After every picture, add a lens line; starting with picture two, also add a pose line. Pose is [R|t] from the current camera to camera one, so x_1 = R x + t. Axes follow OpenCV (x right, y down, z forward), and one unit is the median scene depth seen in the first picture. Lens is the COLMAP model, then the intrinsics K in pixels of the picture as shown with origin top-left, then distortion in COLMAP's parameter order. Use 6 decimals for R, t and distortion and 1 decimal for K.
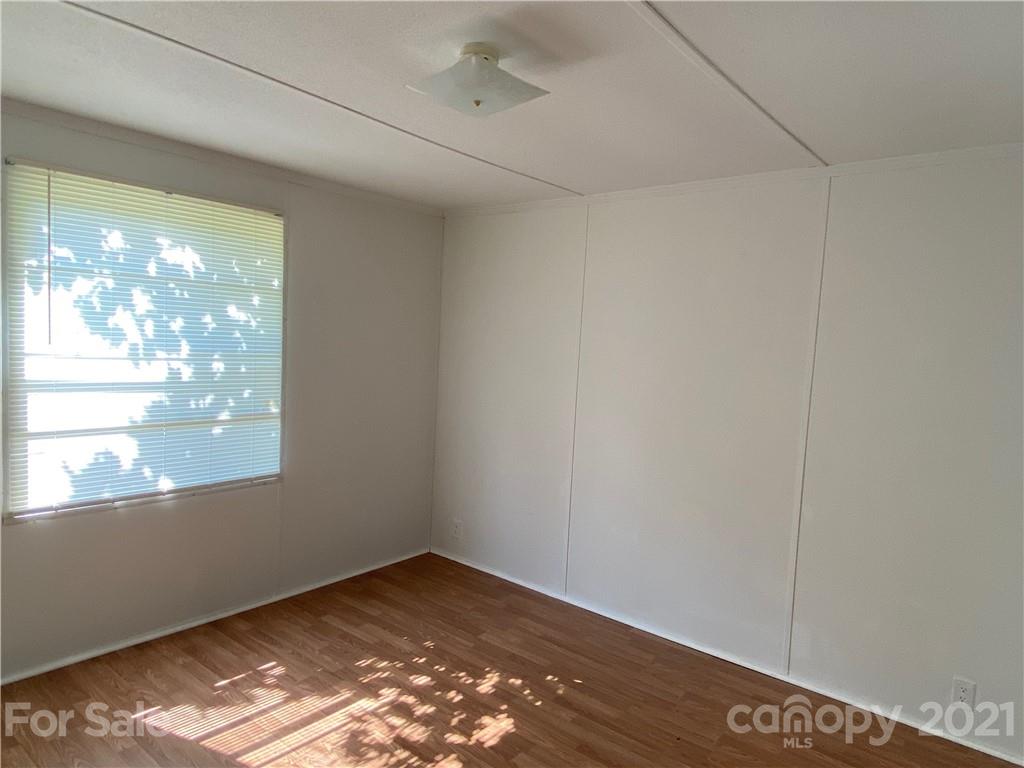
lens RADIAL K [[649.9, 0, 510.0], [0, 649.9, 383.6], [0, 0, 1]] dist [0.061555, -0.042787]
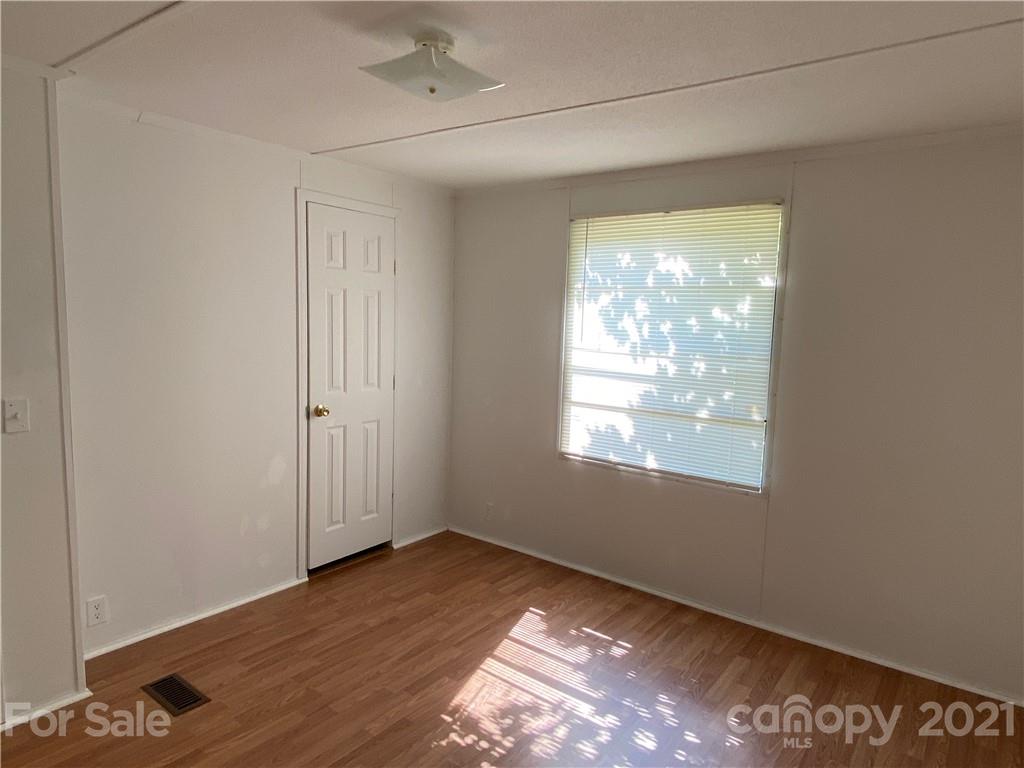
lens RADIAL K [[649.9, 0, 512.1], [0, 649.9, 382.7], [0, 0, 1]] dist [0.061555, -0.042787]
pose [[0.048386, 0.067595, -0.996539, 0.636522], [-0.094122, 0.993576, 0.062824, -0.040710], [0.994384, 0.090757, 0.054437, 0.708324]]
